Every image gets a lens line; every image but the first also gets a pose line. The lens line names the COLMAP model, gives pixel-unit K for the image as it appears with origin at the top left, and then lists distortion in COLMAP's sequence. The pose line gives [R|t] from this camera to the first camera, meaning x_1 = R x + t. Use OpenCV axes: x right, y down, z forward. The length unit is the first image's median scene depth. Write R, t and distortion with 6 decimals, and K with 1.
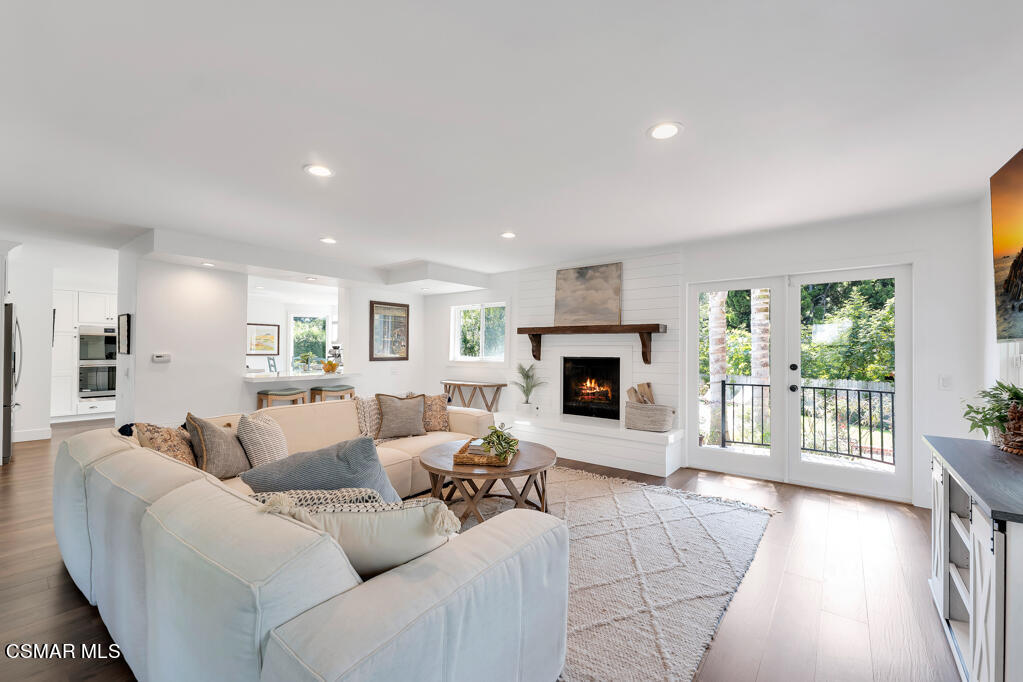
lens RADIAL K [[422.2, 0, 511.9], [0, 422.2, 346.0], [0, 0, 1]] dist [0.003931, 0.000637]
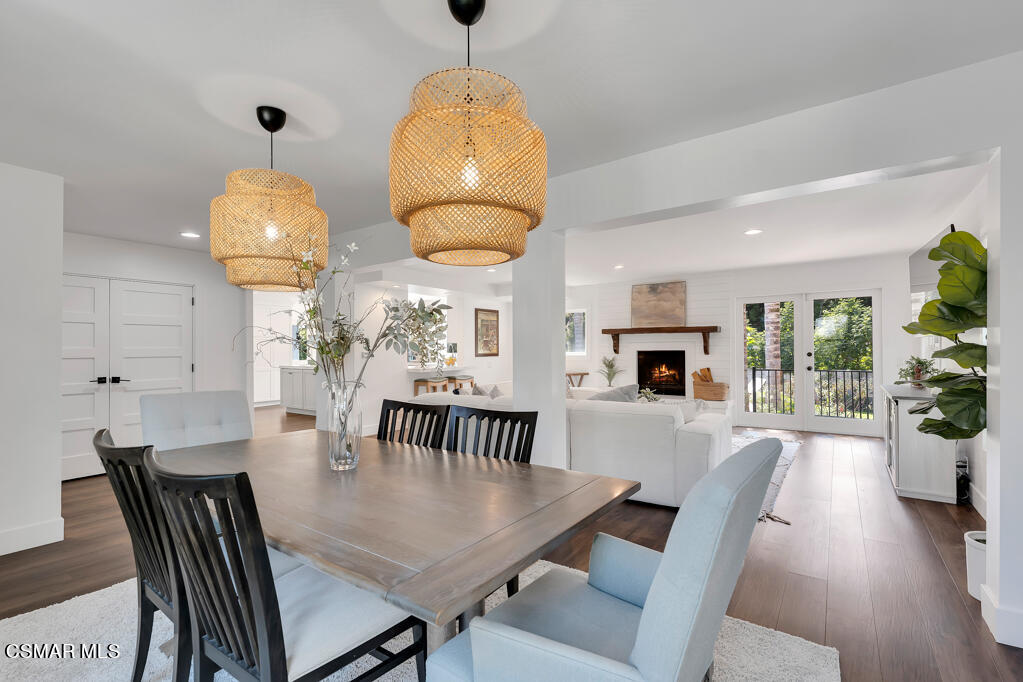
lens RADIAL K [[465.9, 0, 511.5], [0, 465.9, 341.0], [0, 0, 1]] dist [0.000245, -0.000072]
pose [[0.998555, -0.012271, 0.052313, -0.354460], [0.012624, 0.999900, -0.006426, -0.000366], [-0.052229, 0.007077, 0.998610, -0.444176]]
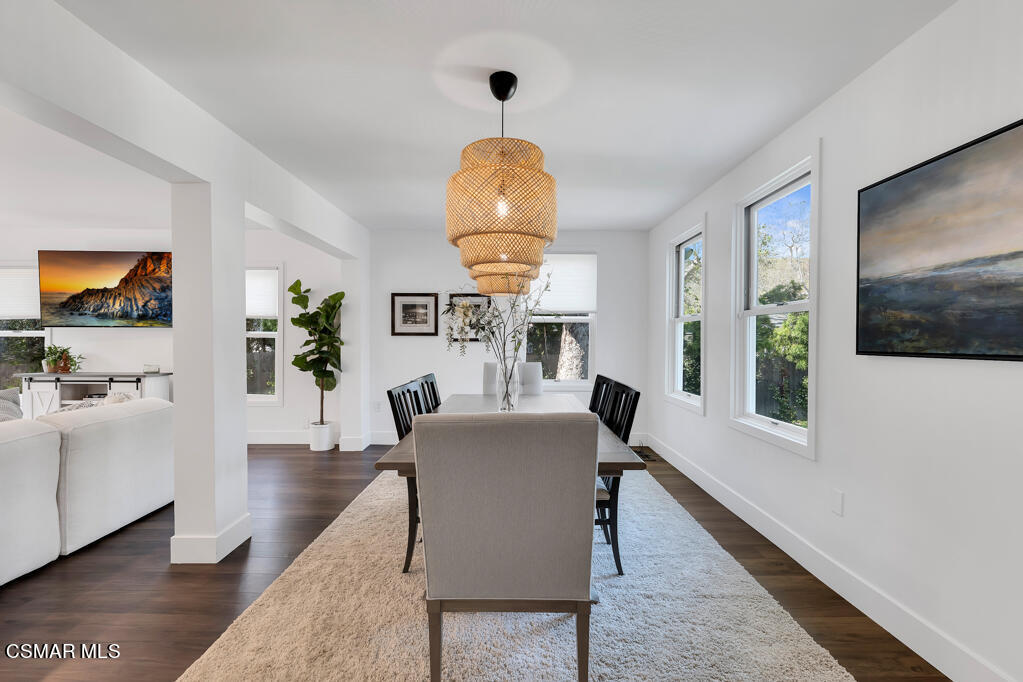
lens RADIAL K [[453.1, 0, 526.5], [0, 453.1, 347.4], [0, 0, 1]] dist [-0.001139, -0.000566]
pose [[-0.643221, -0.017527, 0.765480, -0.849935], [-0.008843, 0.999841, 0.015463, 0.016654], [-0.765630, 0.003177, -0.643273, 0.212424]]
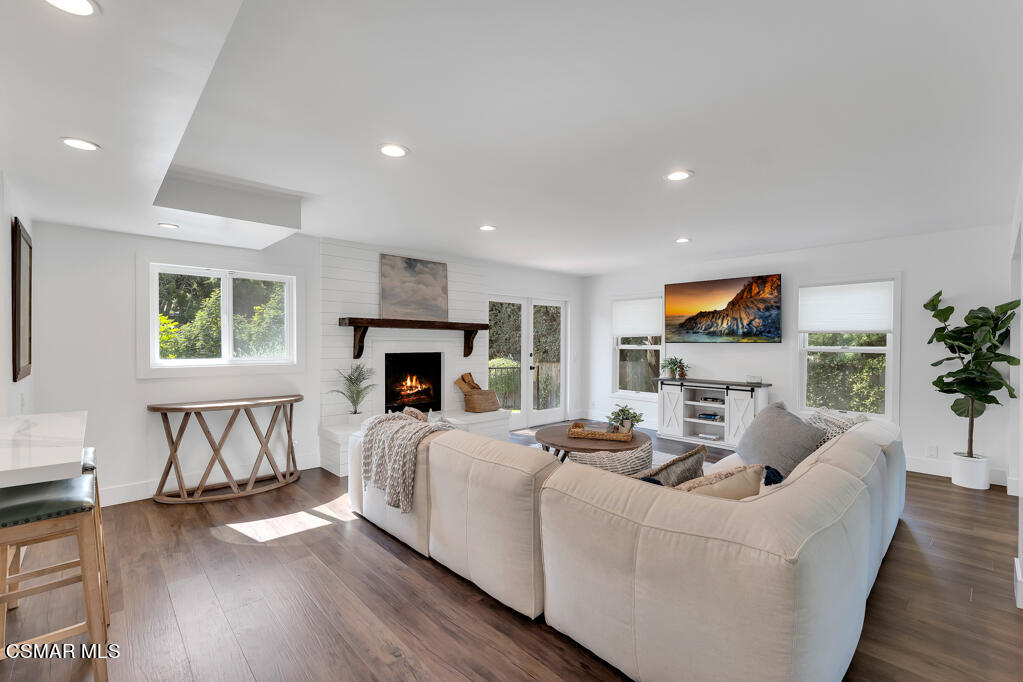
lens RADIAL K [[437.4, 0, 501.6], [0, 437.4, 345.5], [0, 0, 1]] dist [0.001896, 0.000243]
pose [[0.151322, -0.012245, 0.988409, -0.751503], [-0.008152, 0.999874, 0.013636, -0.005294], [-0.988451, -0.010121, 0.151203, 0.627118]]
